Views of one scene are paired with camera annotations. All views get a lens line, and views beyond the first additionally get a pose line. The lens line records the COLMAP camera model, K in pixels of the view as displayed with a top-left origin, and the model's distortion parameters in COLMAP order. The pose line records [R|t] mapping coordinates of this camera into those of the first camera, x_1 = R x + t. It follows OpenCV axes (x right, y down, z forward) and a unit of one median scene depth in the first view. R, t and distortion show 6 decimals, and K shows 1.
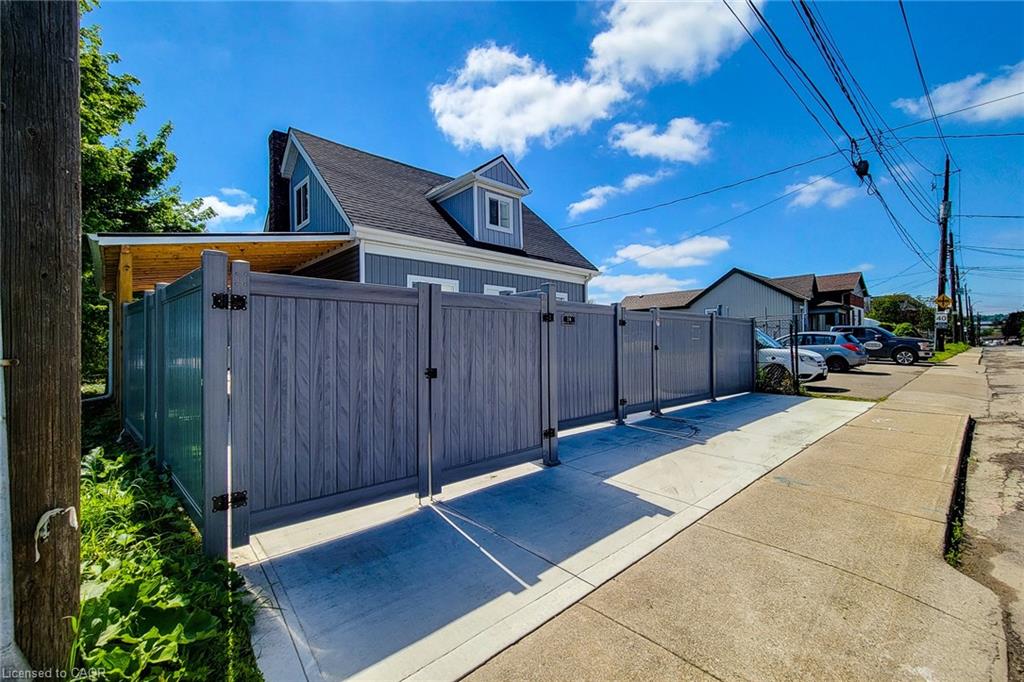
lens RADIAL K [[417.6, 0, 512.0], [0, 417.6, 341.0], [0, 0, 1]] dist [0.001146, -0.000150]
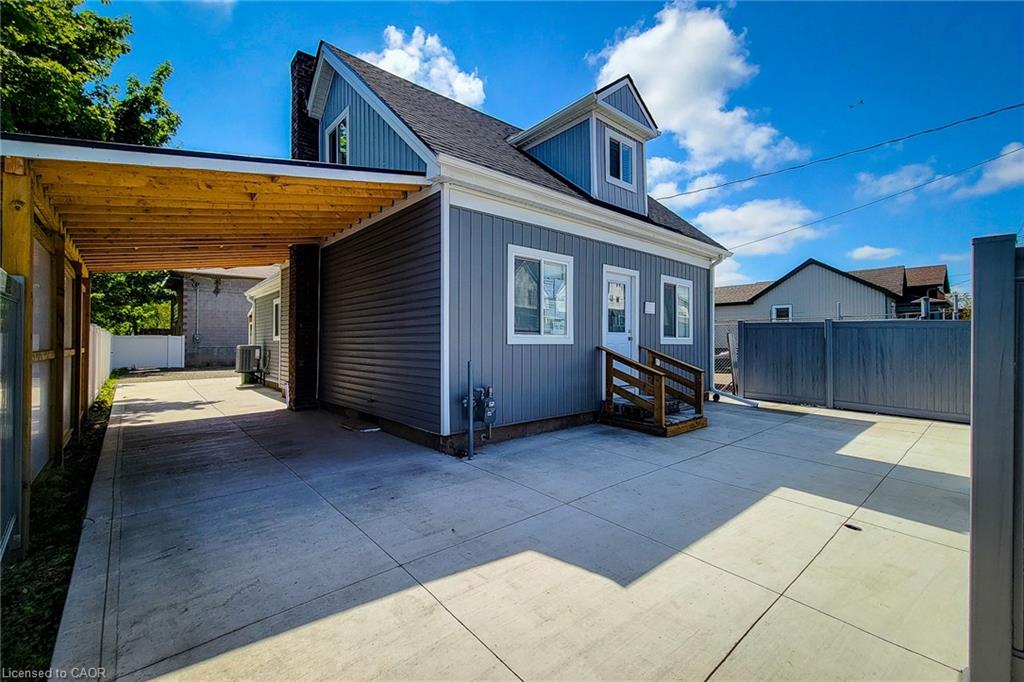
lens RADIAL K [[417.6, 0, 512.0], [0, 417.6, 341.0], [0, 0, 1]] dist [0.001146, -0.000150]
pose [[0.999570, 0.012238, -0.026643, -0.175237], [-0.011902, 0.999848, 0.012751, -0.014892], [0.026795, -0.012429, 0.999564, 0.281127]]
